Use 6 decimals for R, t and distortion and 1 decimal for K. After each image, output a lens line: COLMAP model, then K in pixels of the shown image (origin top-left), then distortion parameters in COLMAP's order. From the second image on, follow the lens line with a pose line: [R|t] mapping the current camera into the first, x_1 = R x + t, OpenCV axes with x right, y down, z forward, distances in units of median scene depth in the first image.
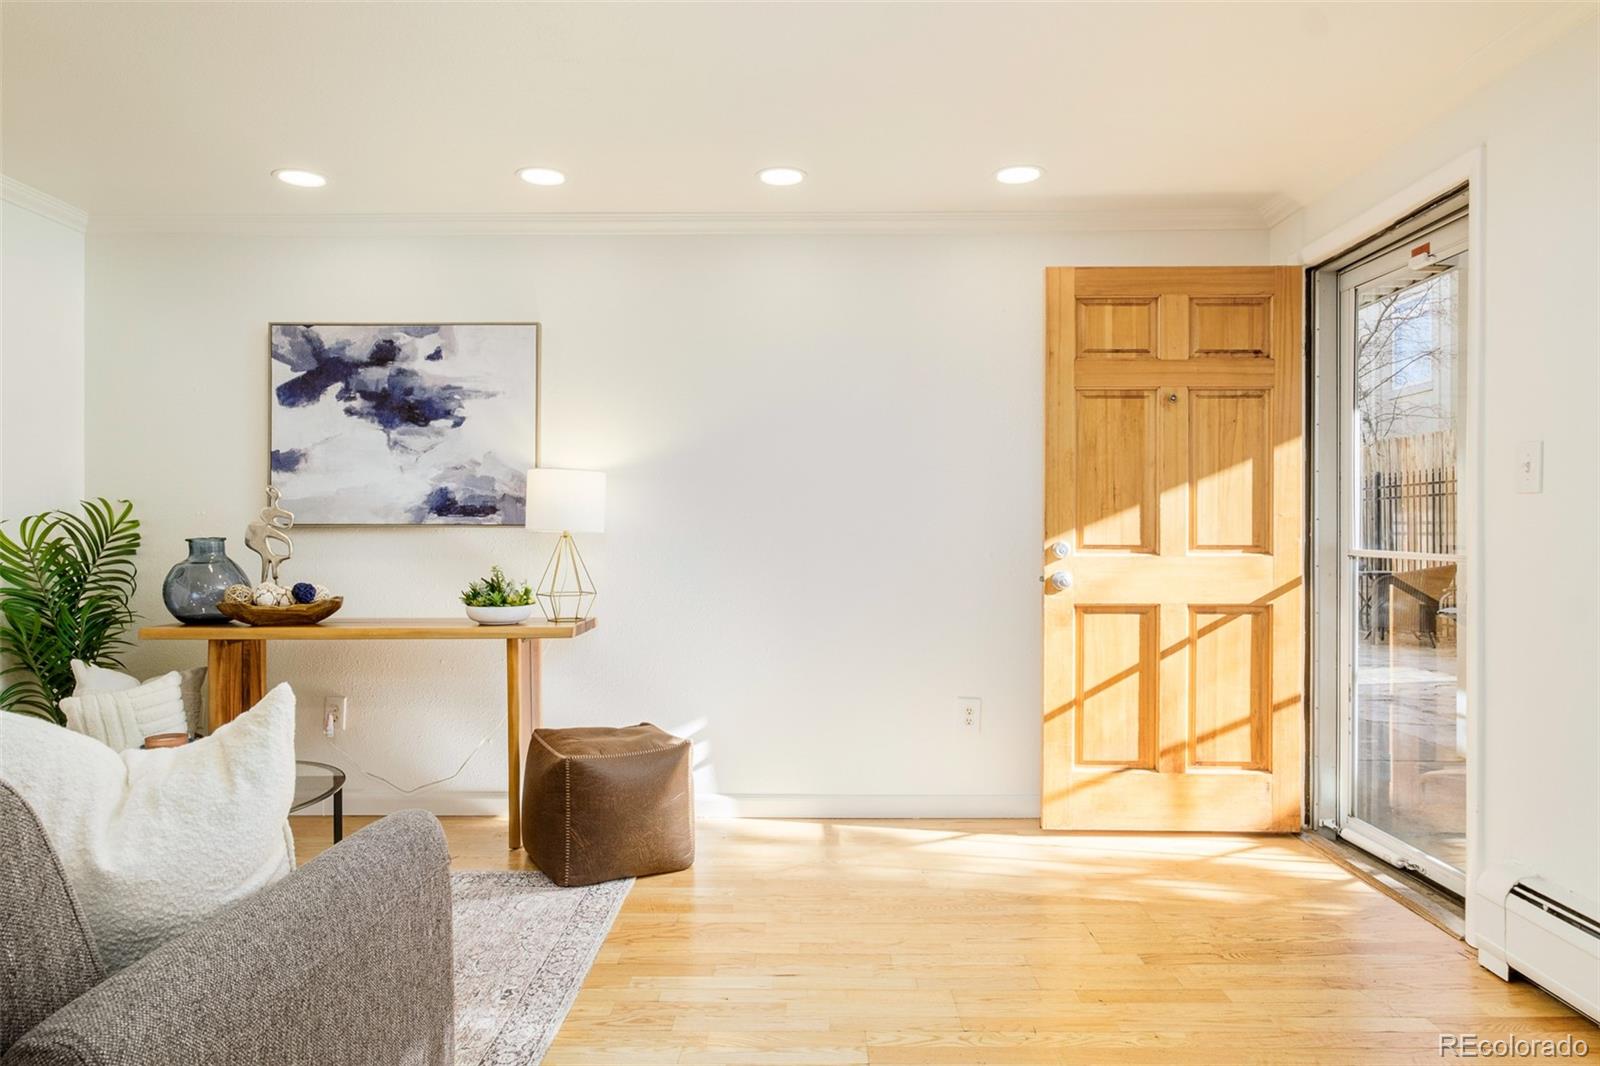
lens RADIAL K [[974.0, 0, 800.0], [0, 974.0, 533.0], [0, 0, 1]] dist [0.000871, 0.000118]
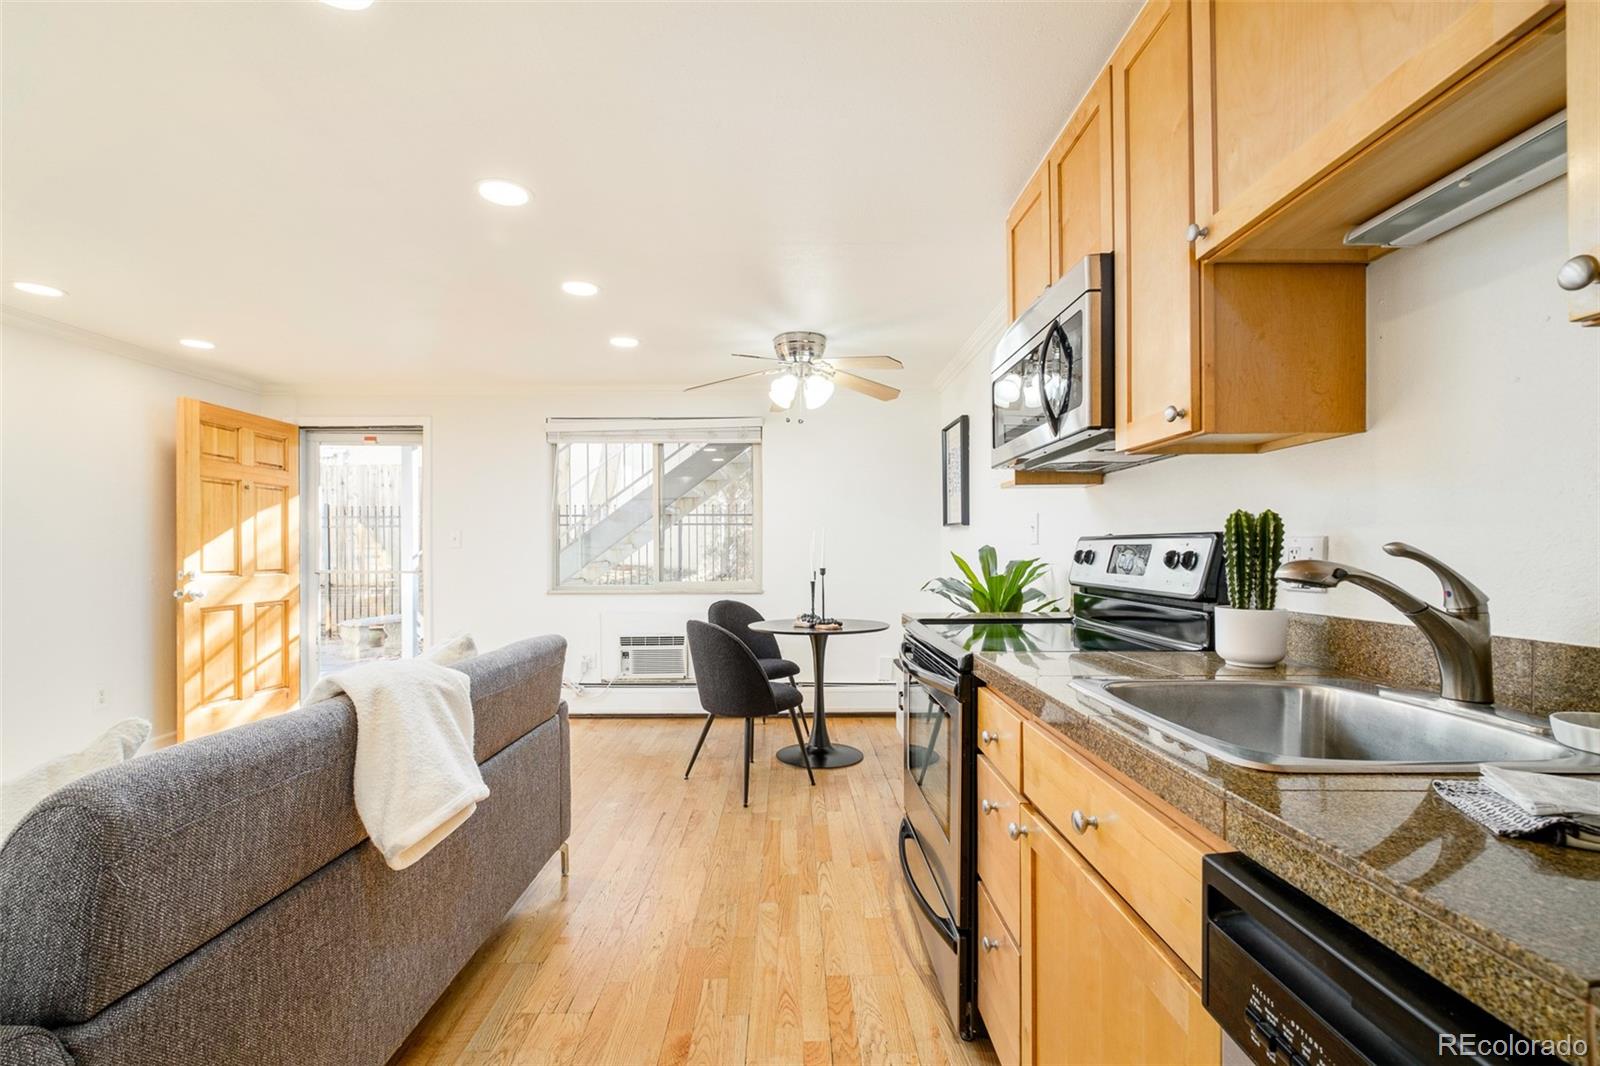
lens RADIAL K [[702.5, 0, 789.3], [0, 702.5, 546.4], [0, 0, 1]] dist [-0.002290, -0.000175]
pose [[-0.019673, 0.007633, 0.999777, -0.838411], [0.004951, 0.999959, -0.007537, -0.014281], [-0.999794, 0.004802, -0.019710, 0.035083]]
